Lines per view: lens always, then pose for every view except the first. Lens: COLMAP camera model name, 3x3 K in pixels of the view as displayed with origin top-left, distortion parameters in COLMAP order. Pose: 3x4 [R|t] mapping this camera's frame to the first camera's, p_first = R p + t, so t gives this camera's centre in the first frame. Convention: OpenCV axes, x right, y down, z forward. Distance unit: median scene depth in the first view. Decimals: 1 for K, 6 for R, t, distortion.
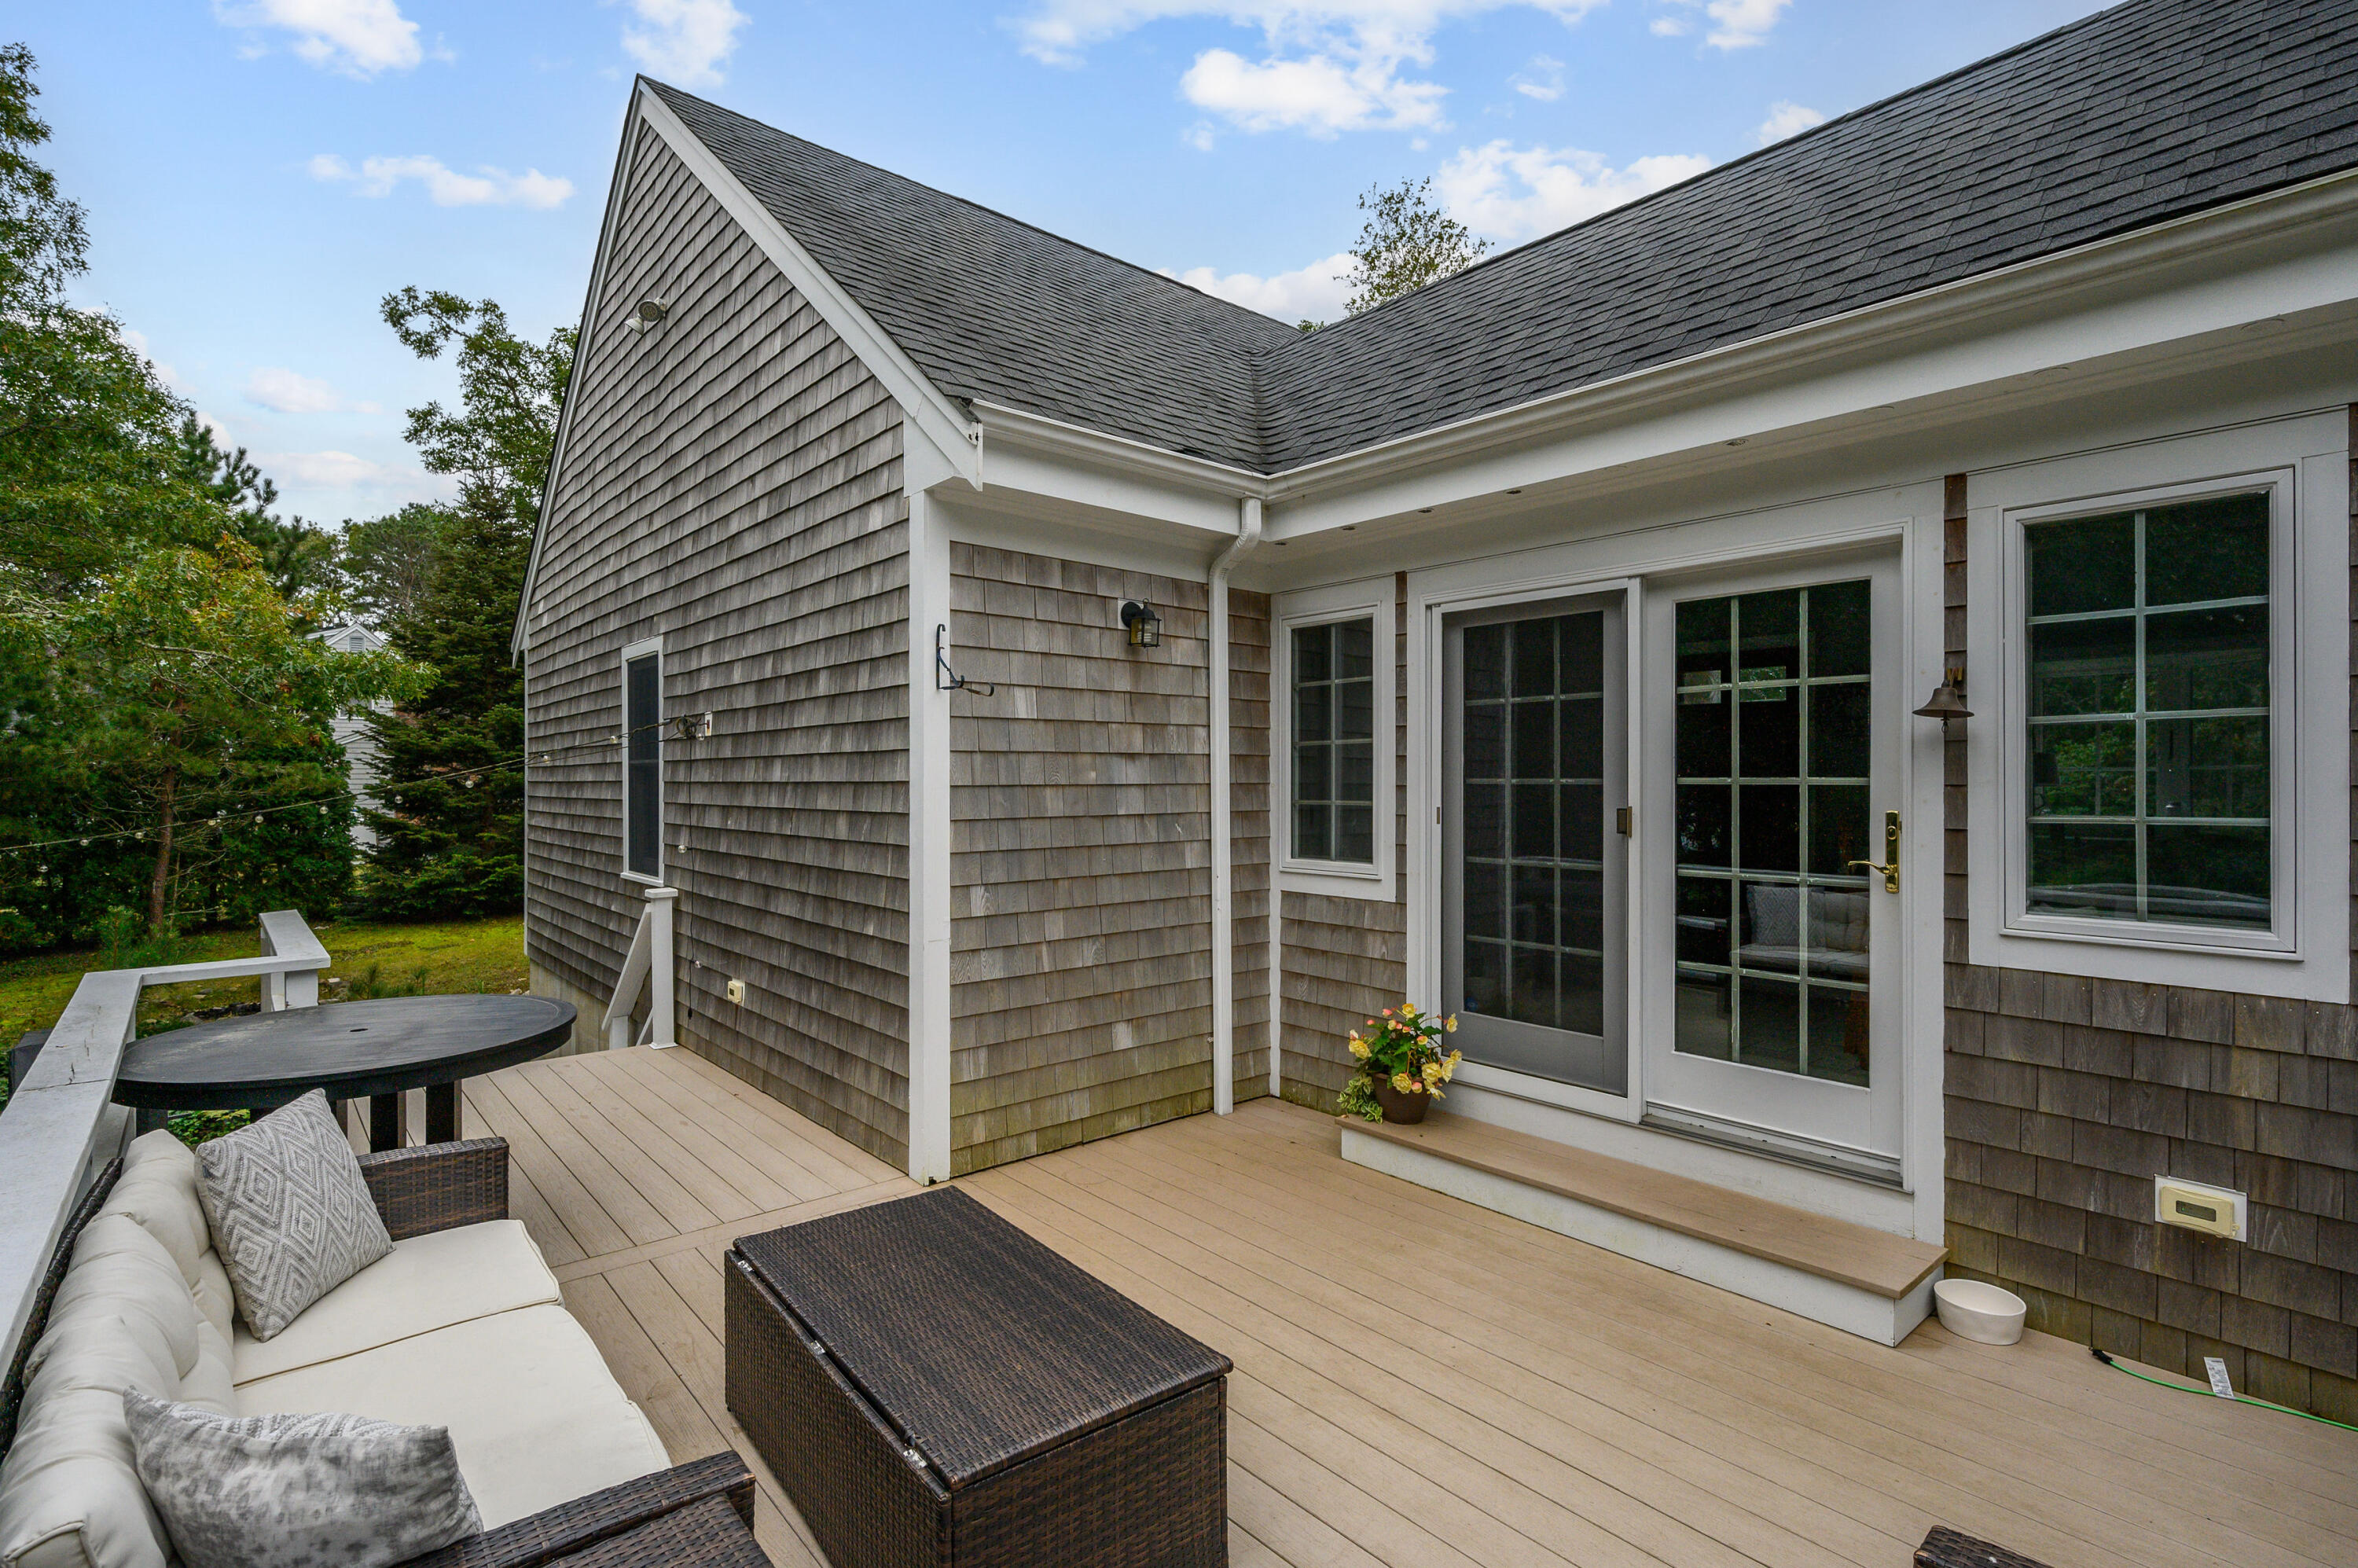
lens RADIAL K [[1137.5, 0, 1170.1], [0, 1137.5, 786.3], [0, 0, 1]] dist [0.002157, 0.000526]
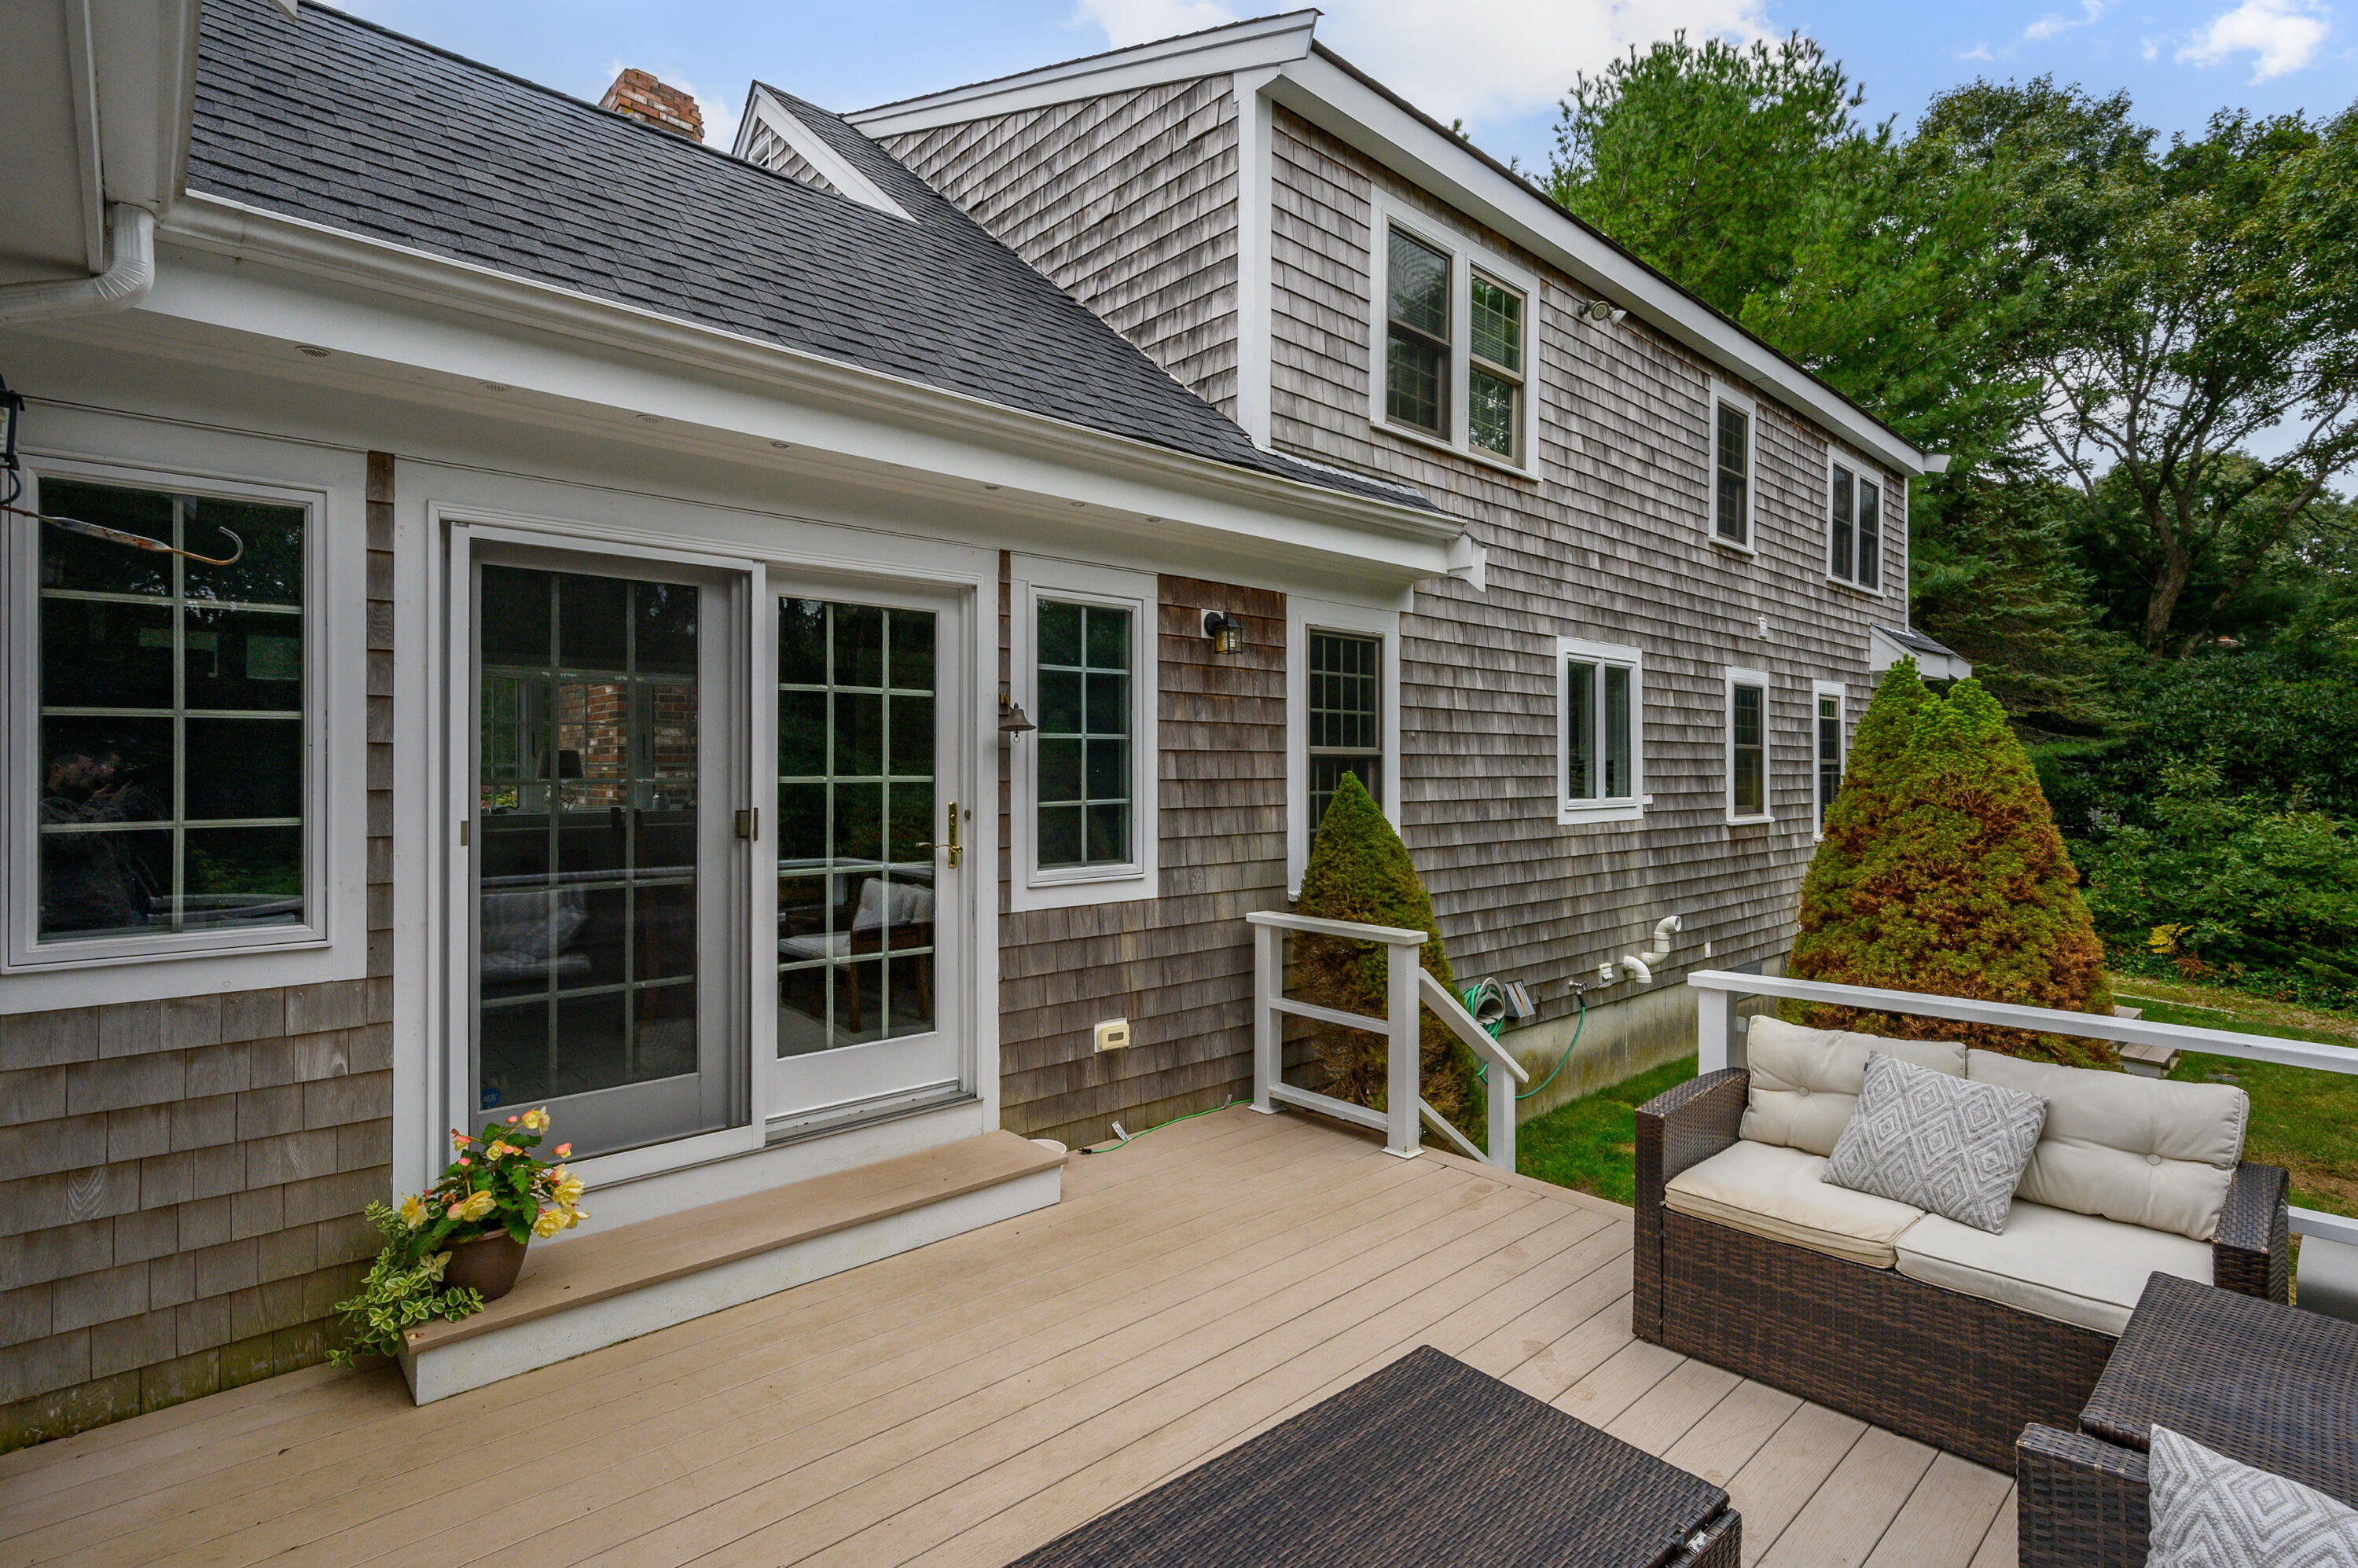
lens RADIAL K [[1137.5, 0, 1169.6], [0, 1137.5, 768.7], [0, 0, 1]] dist [0.002157, 0.000526]
pose [[-0.047267, 0.000451, 0.998882, -0.611099], [0.006456, 0.999979, -0.000146, -0.013489], [-0.998861, 0.006442, -0.047269, 0.804889]]
